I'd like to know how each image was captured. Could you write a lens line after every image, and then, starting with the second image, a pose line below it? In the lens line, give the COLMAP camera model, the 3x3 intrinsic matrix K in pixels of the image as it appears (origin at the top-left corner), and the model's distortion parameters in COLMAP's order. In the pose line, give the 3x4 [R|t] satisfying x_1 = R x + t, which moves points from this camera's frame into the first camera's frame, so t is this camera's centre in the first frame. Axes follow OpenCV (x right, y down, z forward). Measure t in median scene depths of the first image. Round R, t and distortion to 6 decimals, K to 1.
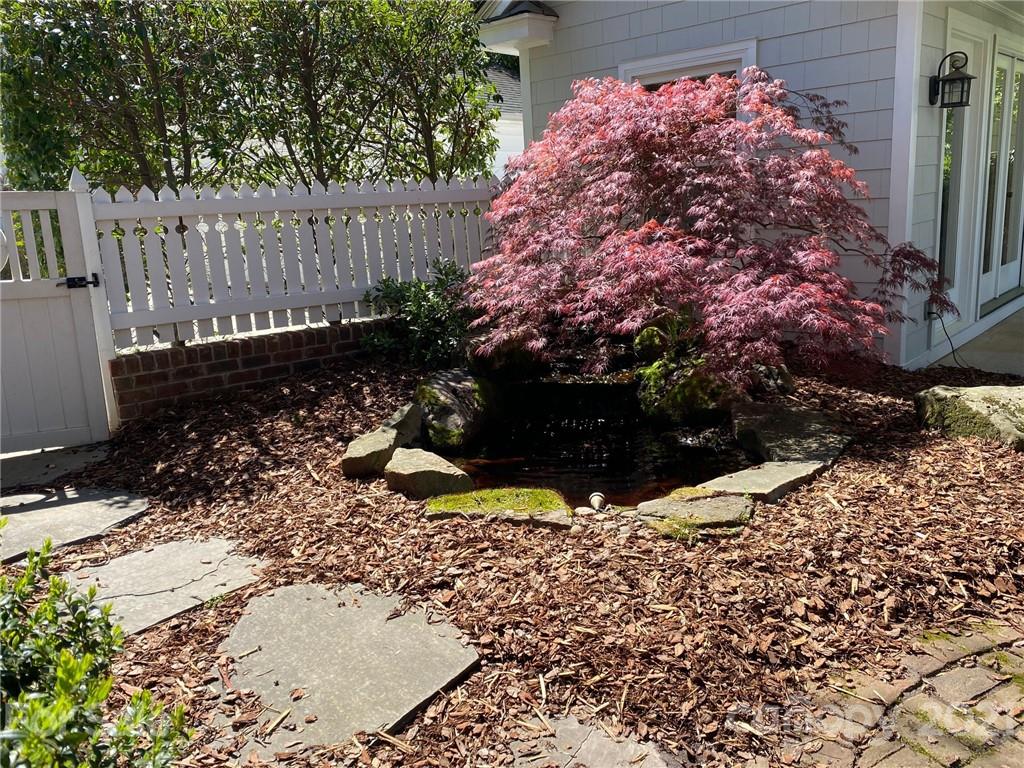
lens RADIAL K [[824.4, 0, 512.0], [0, 824.4, 384.0], [0, 0, 1]] dist [0.009018, 0.001266]
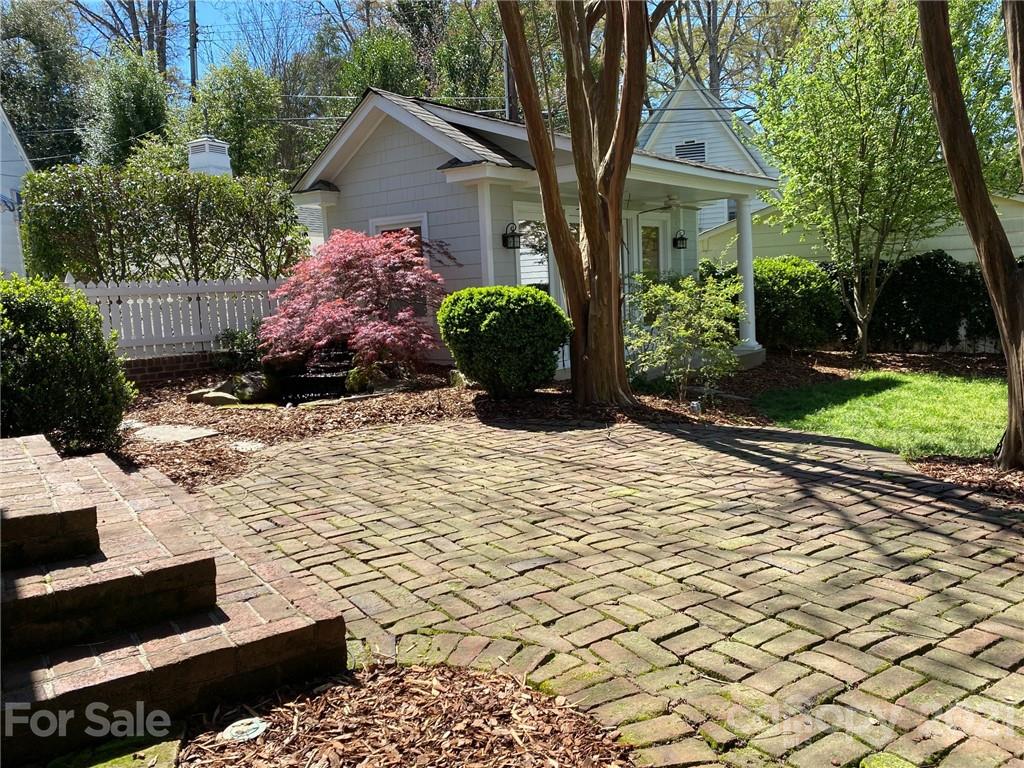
lens RADIAL K [[824.4, 0, 512.0], [0, 824.4, 384.0], [0, 0, 1]] dist [0.009018, 0.001266]
pose [[0.996669, 0.002053, 0.081525, 0.372670], [0.007280, 0.993453, -0.114013, 0.237505], [-0.081225, 0.114227, 0.990129, -1.002386]]
